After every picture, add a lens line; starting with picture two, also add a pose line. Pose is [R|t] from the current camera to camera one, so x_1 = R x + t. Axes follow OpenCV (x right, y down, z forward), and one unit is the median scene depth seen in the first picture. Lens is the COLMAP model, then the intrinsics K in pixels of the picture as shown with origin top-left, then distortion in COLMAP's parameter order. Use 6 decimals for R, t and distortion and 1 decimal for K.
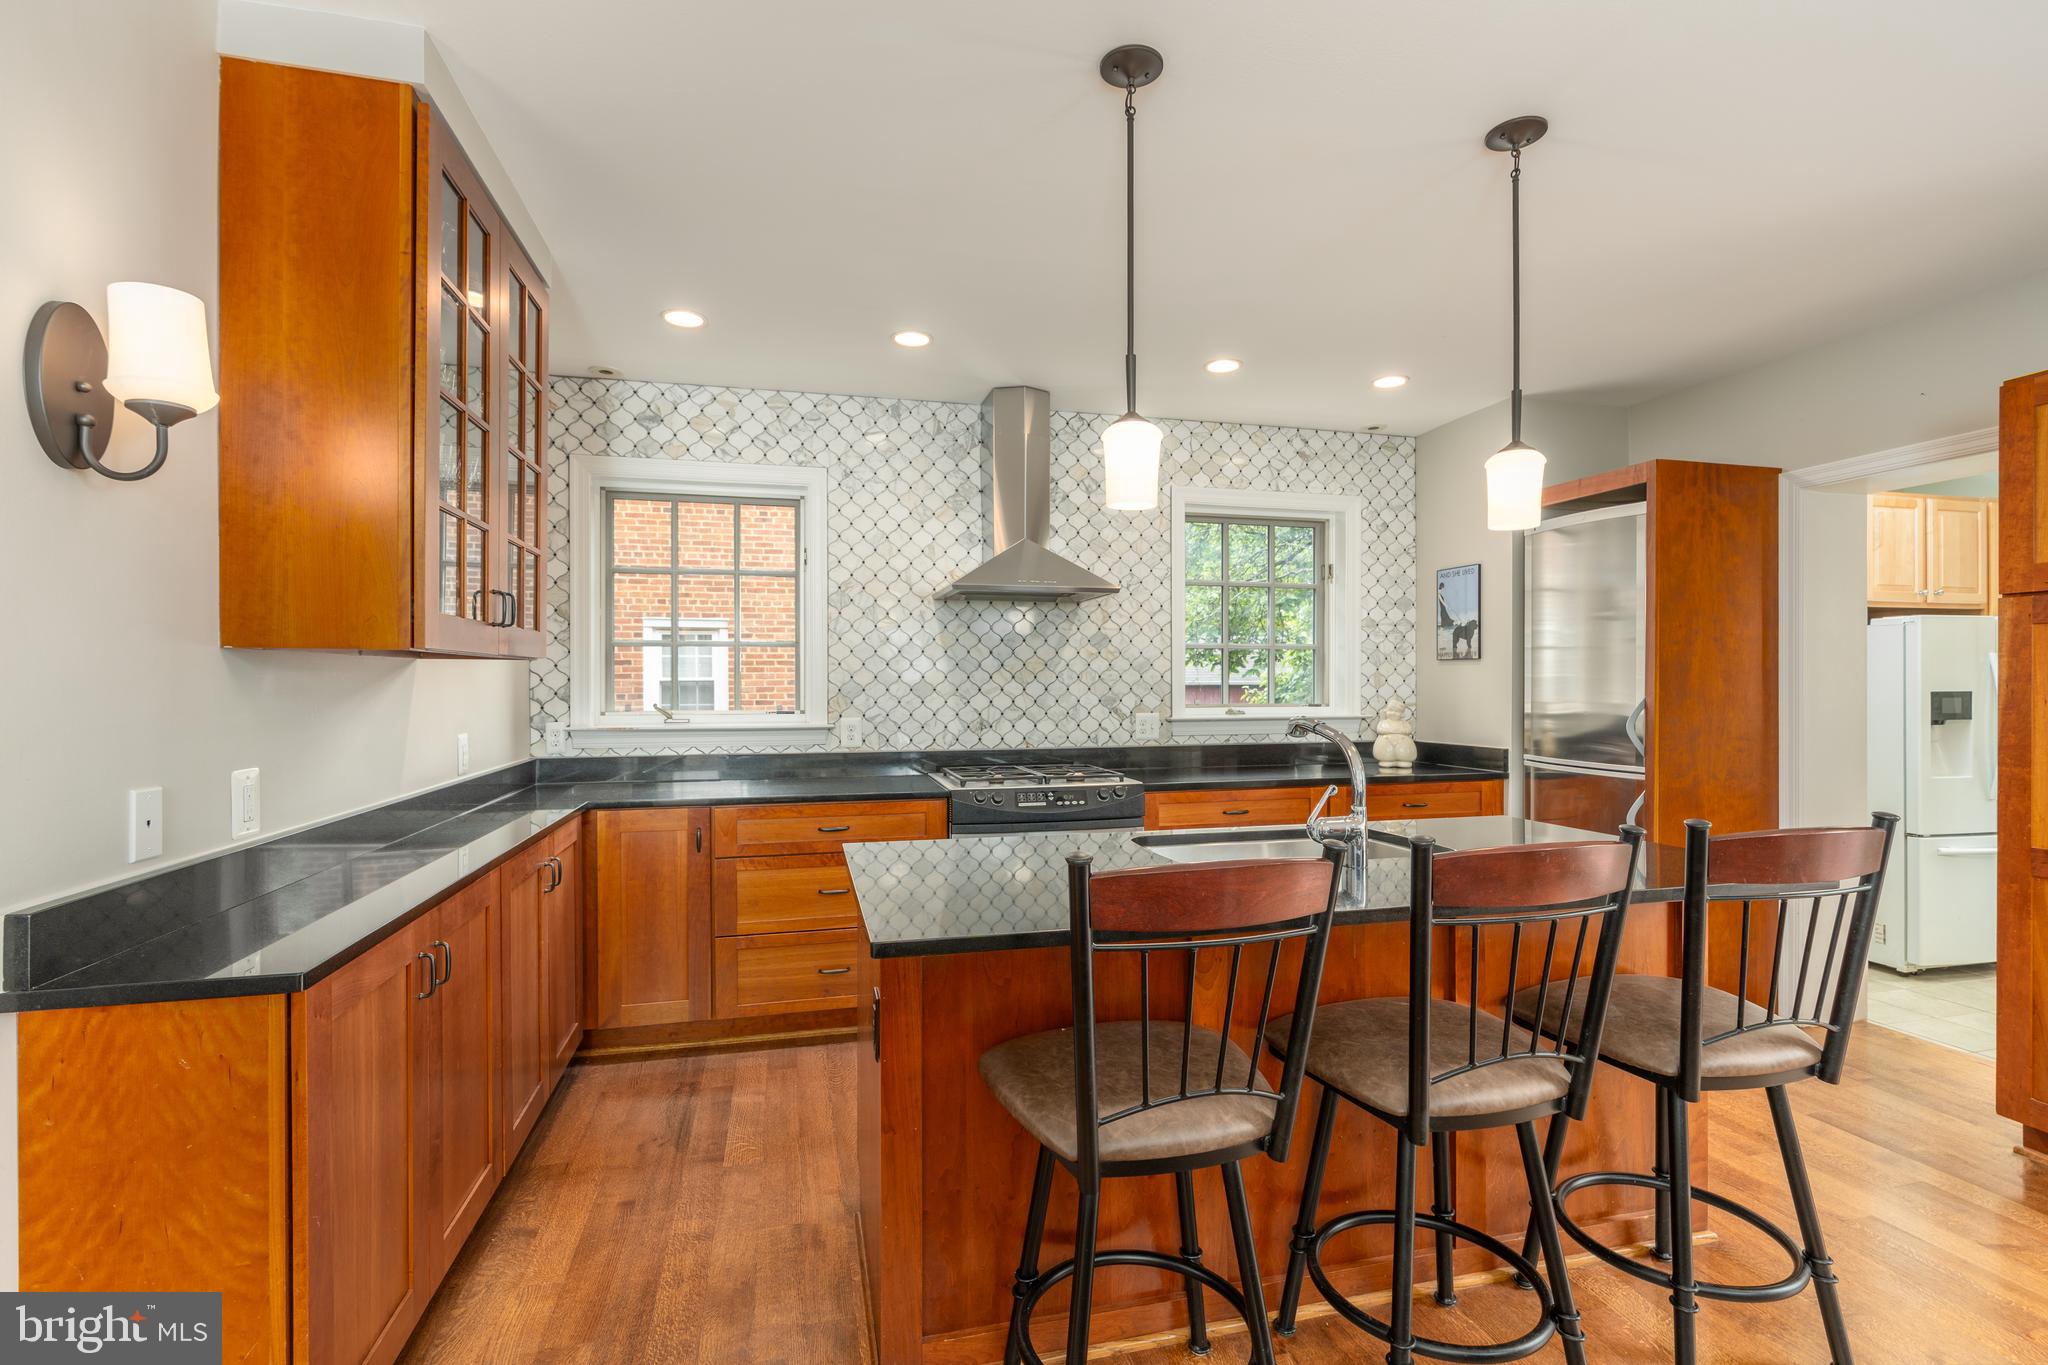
lens RADIAL K [[929.7, 0, 1023.8], [0, 929.7, 684.0], [0, 0, 1]] dist [-0.008632, 0.003601]
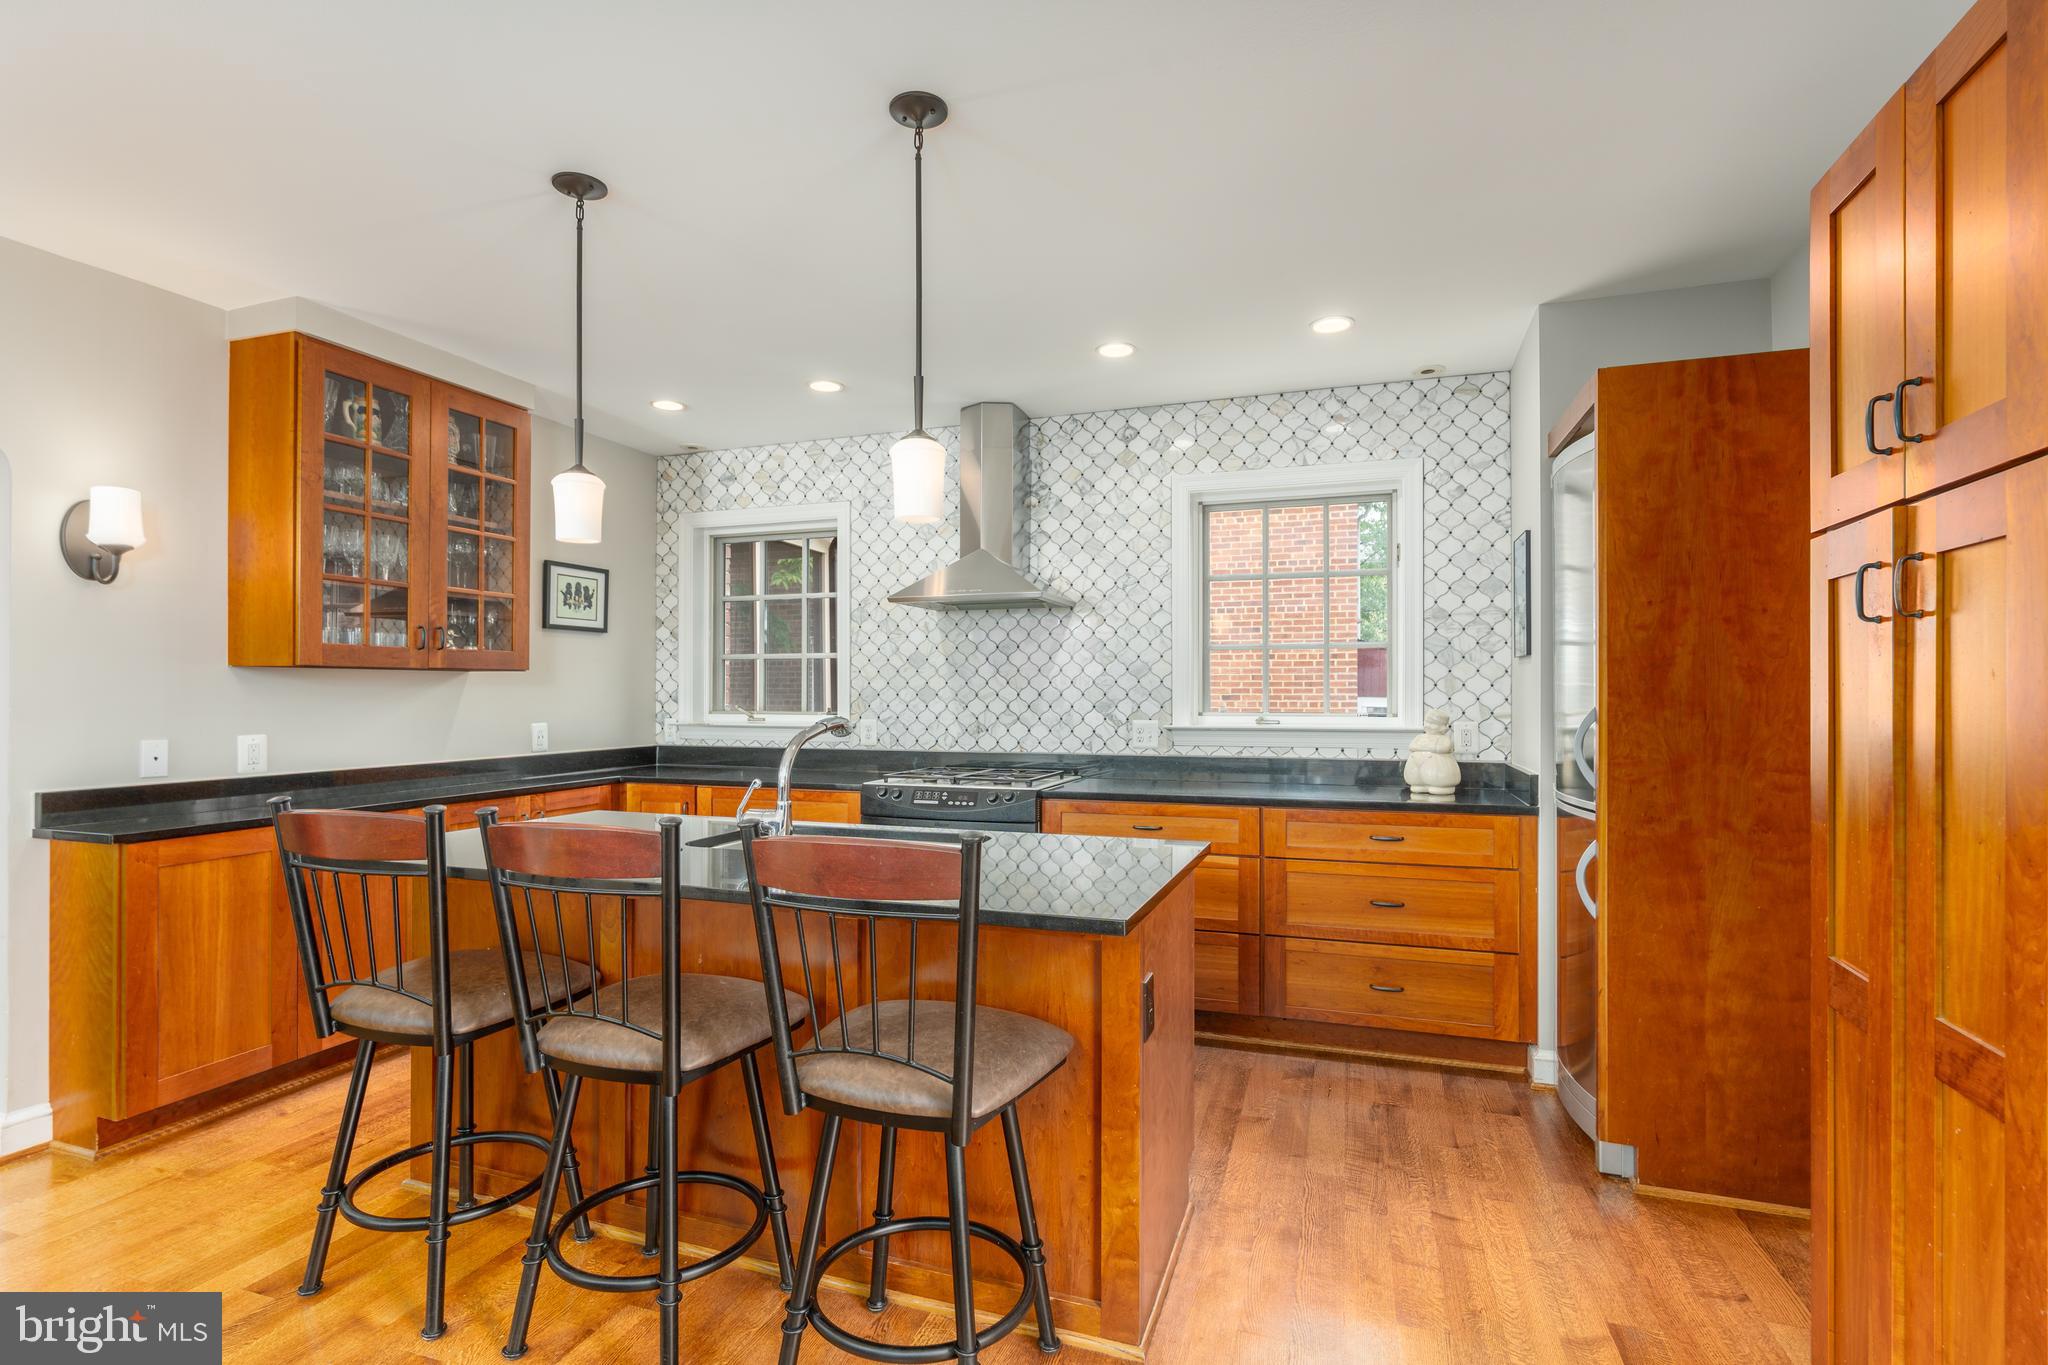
lens RADIAL K [[969.1, 0, 1009.8], [0, 969.1, 683.0], [0, 0, 1]] dist [-0.004056, 0.000410]
pose [[0.832244, -0.004833, -0.554388, 0.609539], [-0.001810, 0.999933, -0.011435, 0.005453], [0.554406, 0.010520, 0.832180, 0.115484]]
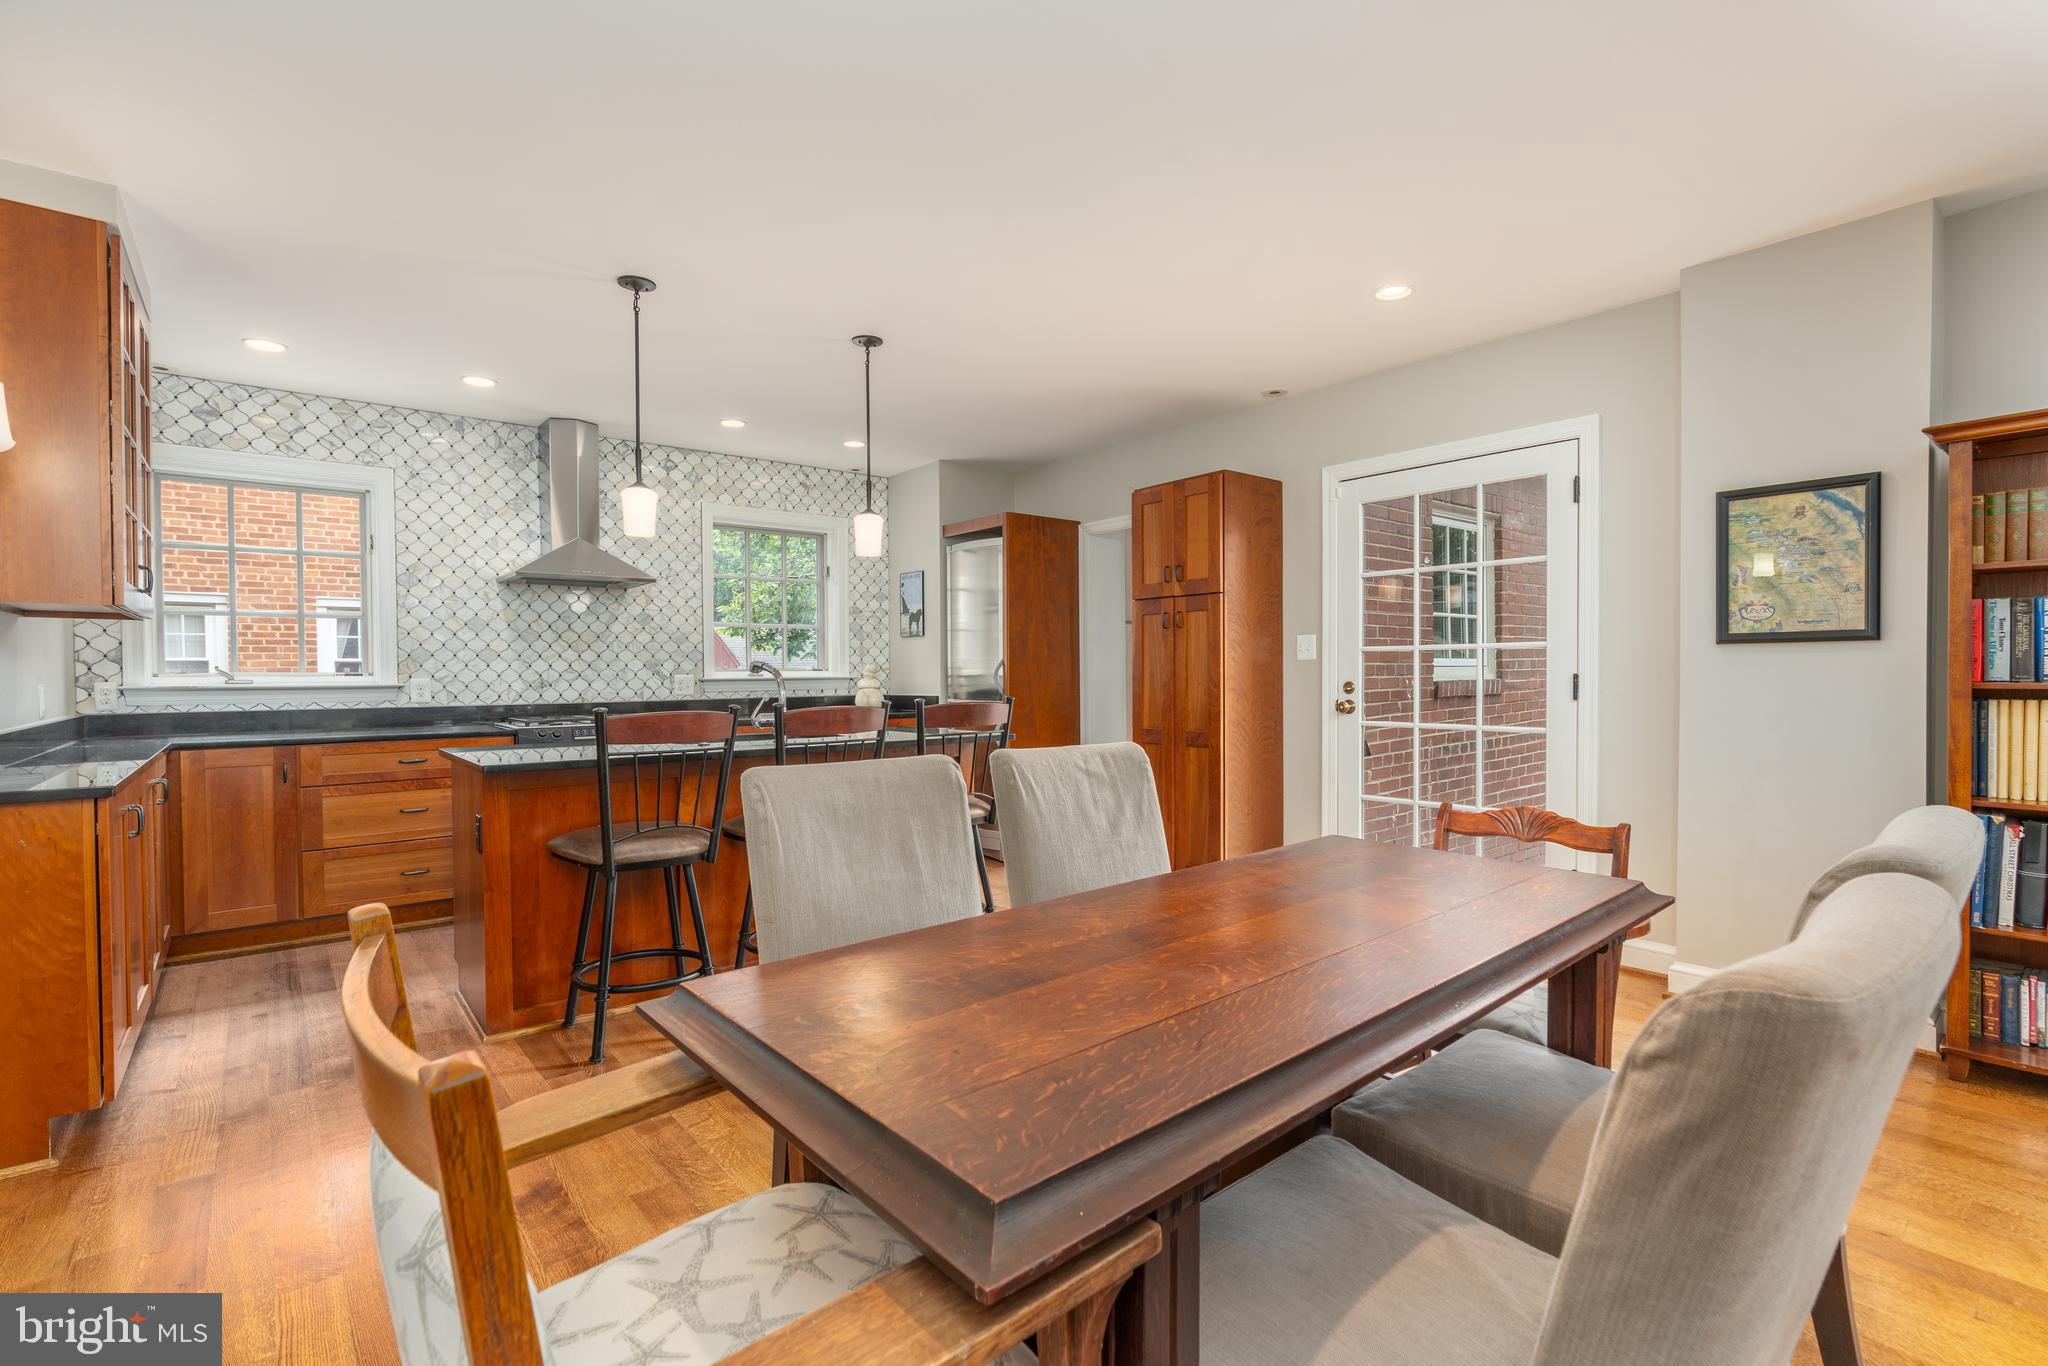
lens RADIAL K [[929.7, 0, 1028.6], [0, 929.7, 686.3], [0, 0, 1]] dist [-0.008632, 0.003601]
pose [[0.903488, -0.011935, 0.428446, 0.011566], [0.006933, 0.999888, 0.013233, 0.036212], [-0.428556, -0.008986, 0.903470, -0.422661]]
